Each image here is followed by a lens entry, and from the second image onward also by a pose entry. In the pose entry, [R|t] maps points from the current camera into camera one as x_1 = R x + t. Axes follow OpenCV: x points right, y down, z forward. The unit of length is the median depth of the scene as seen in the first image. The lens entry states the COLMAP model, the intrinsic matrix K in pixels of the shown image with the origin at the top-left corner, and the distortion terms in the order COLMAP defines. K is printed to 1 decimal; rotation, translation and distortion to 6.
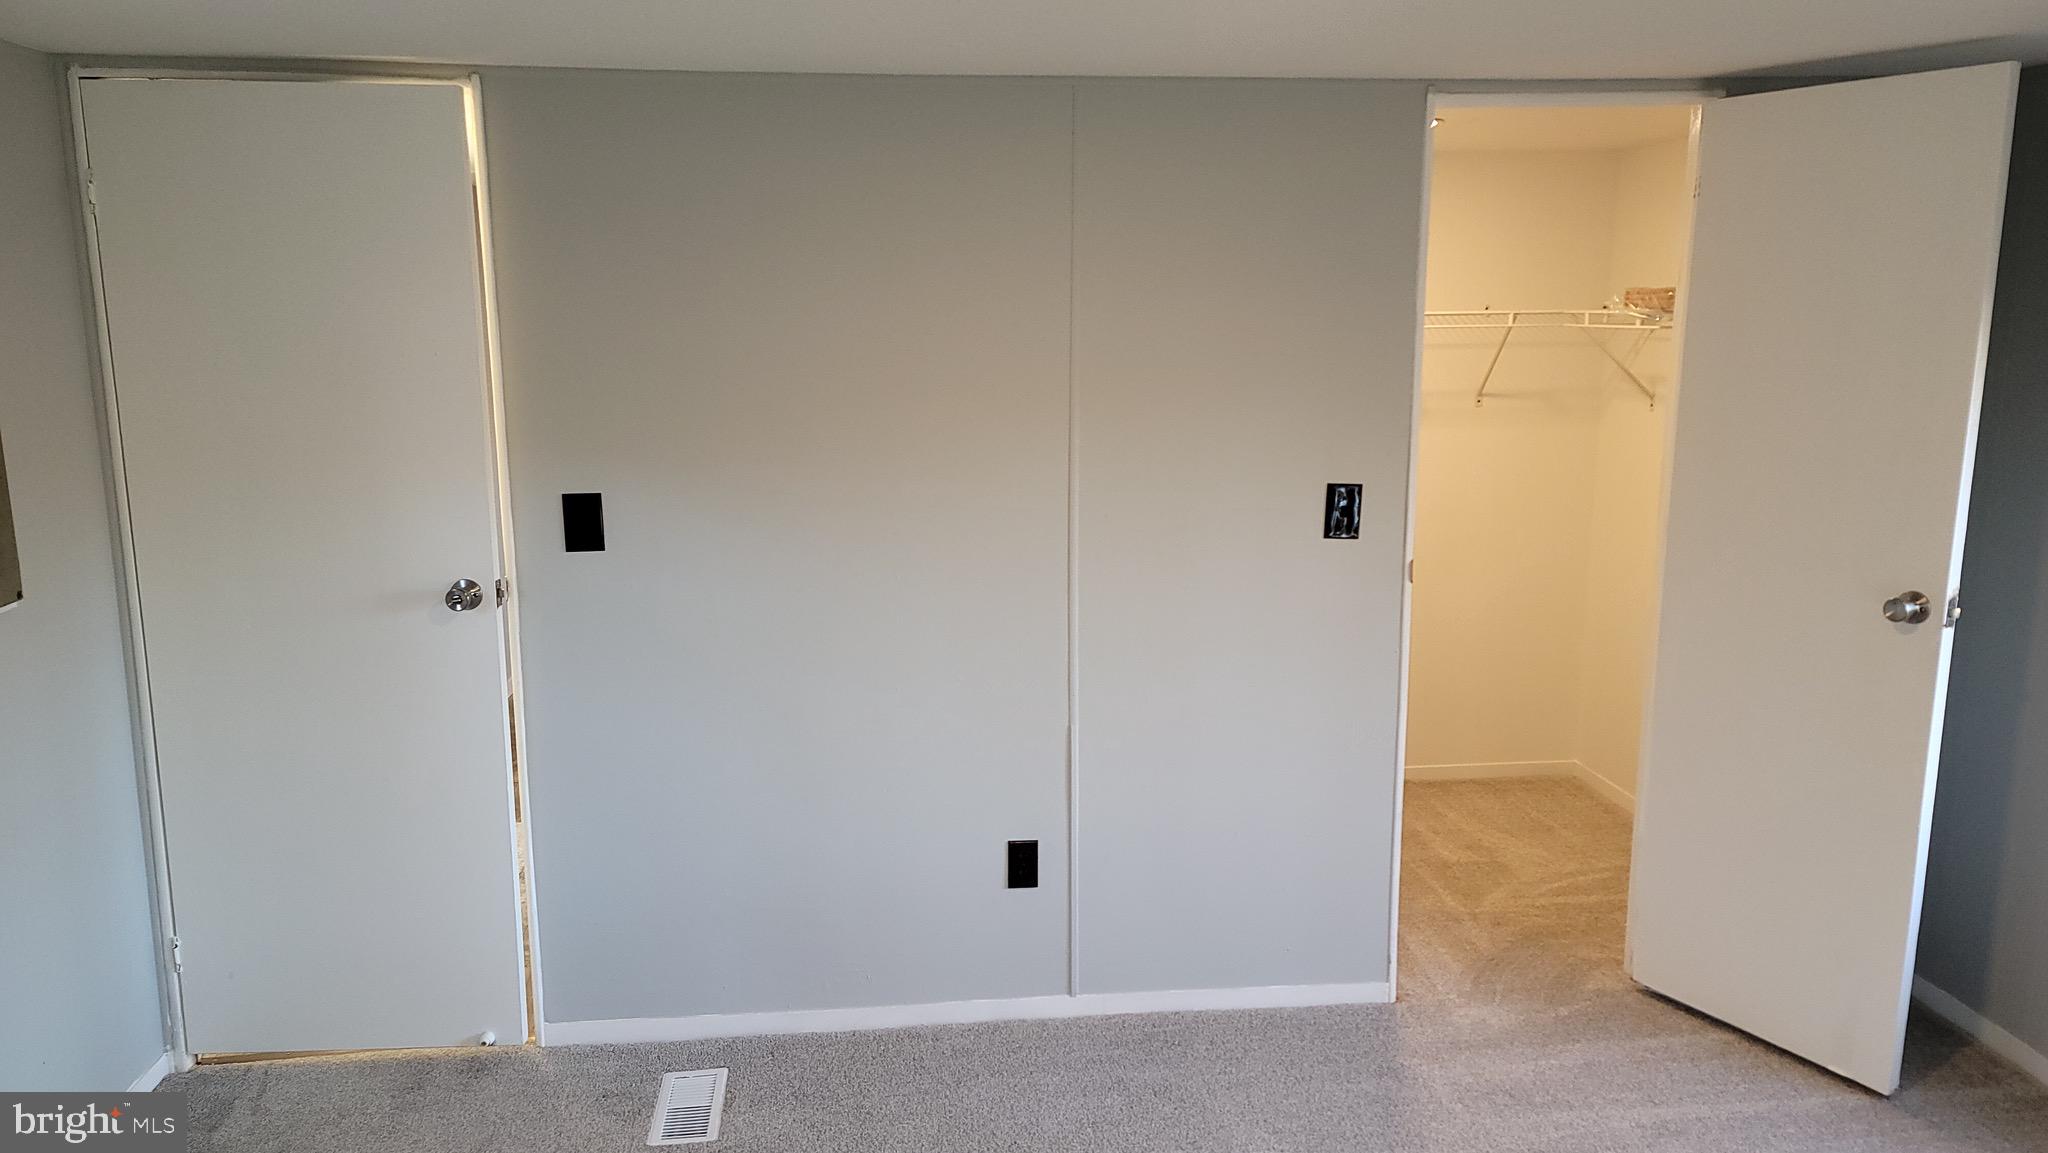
lens RADIAL K [[1471.9, 0, 1020.0], [0, 1471.9, 592.2], [0, 0, 1]] dist [0.067033, -0.076152]
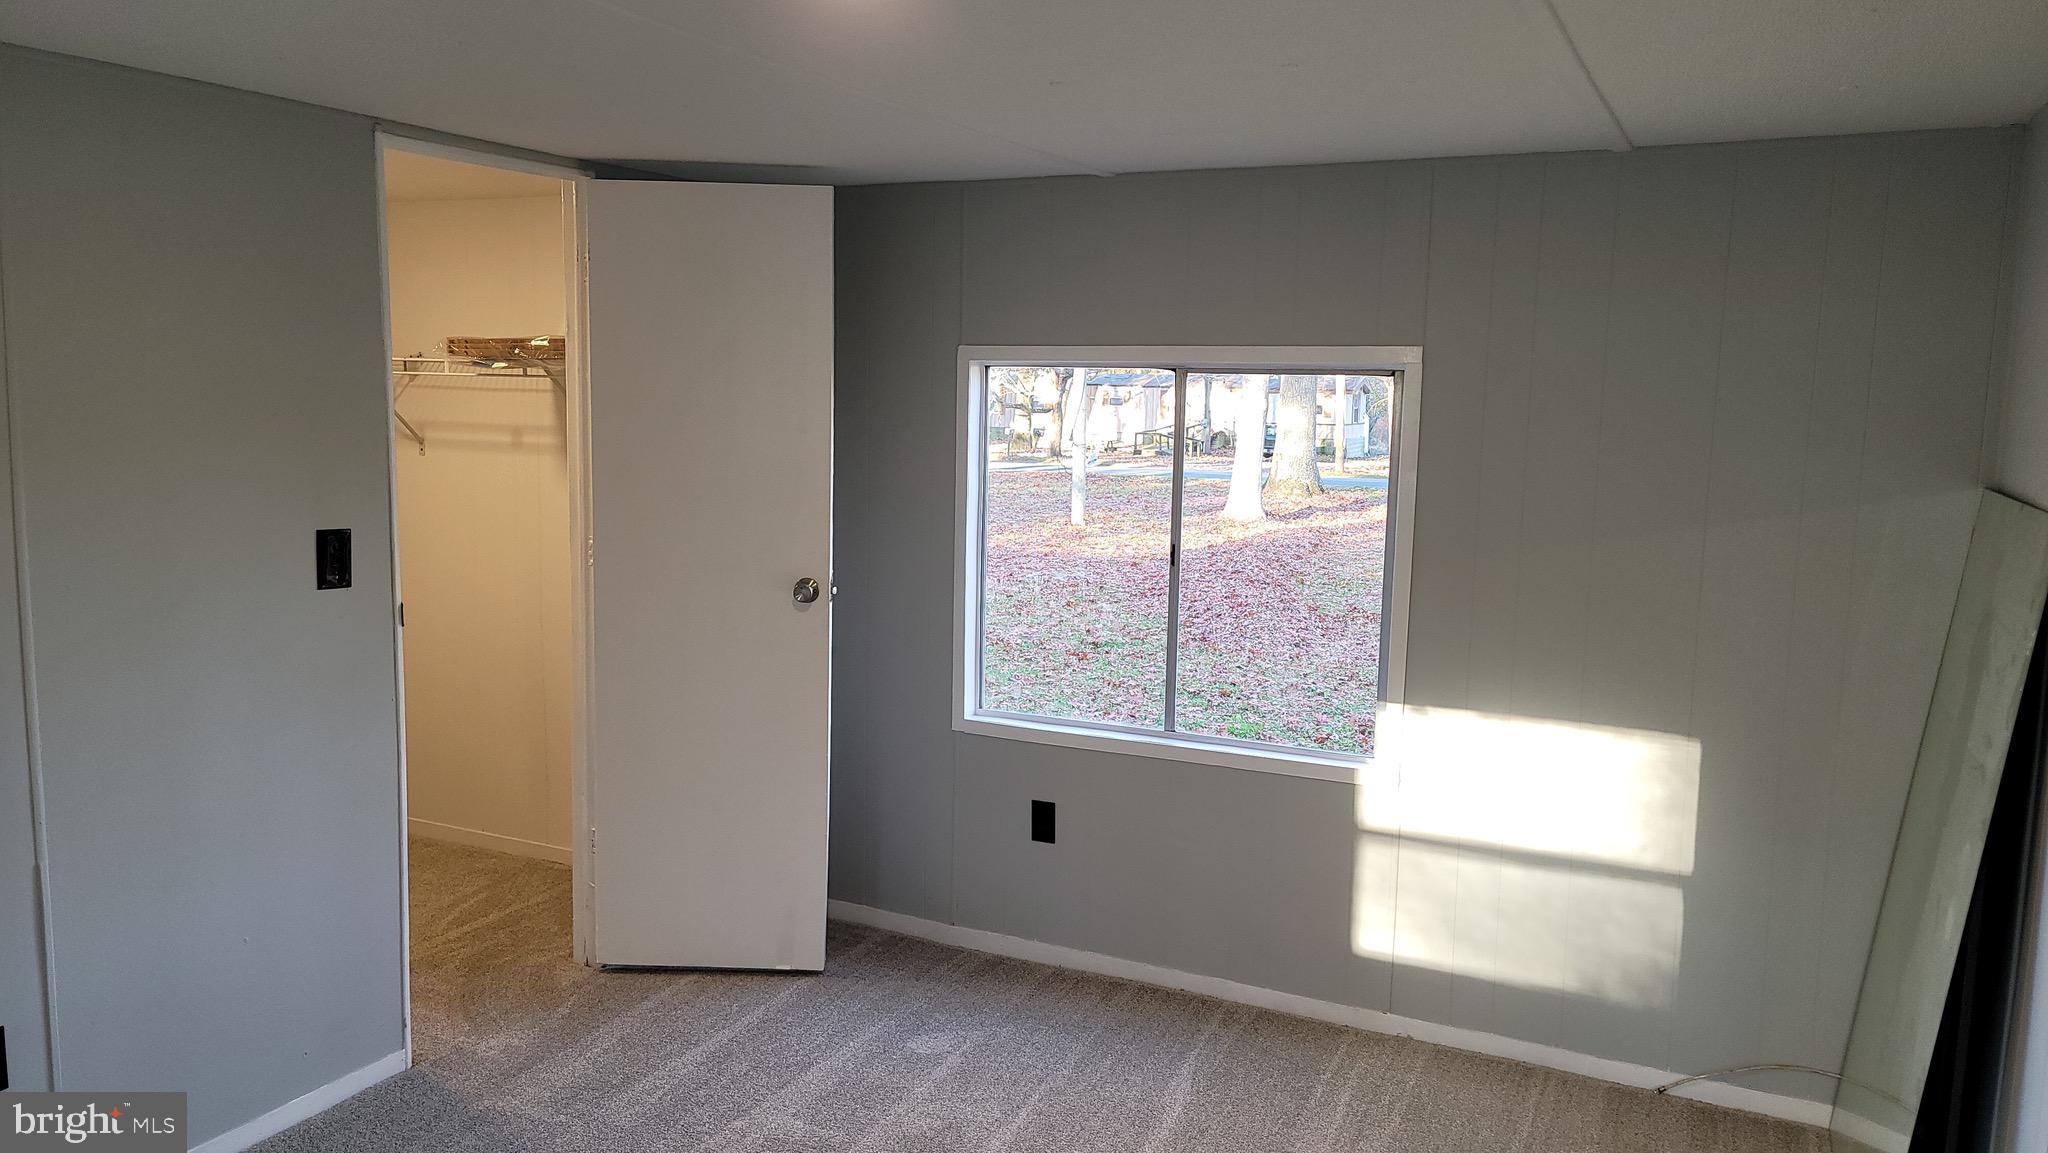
lens RADIAL K [[1502.2, 0, 1016.9], [0, 1502.2, 576.9], [0, 0, 1]] dist [0.053276, -0.004950]
pose [[0.514591, -0.092731, 0.852407, -0.382764], [0.136937, 0.990263, 0.025060, -0.008401], [-0.846431, 0.103831, 0.522278, 0.134609]]
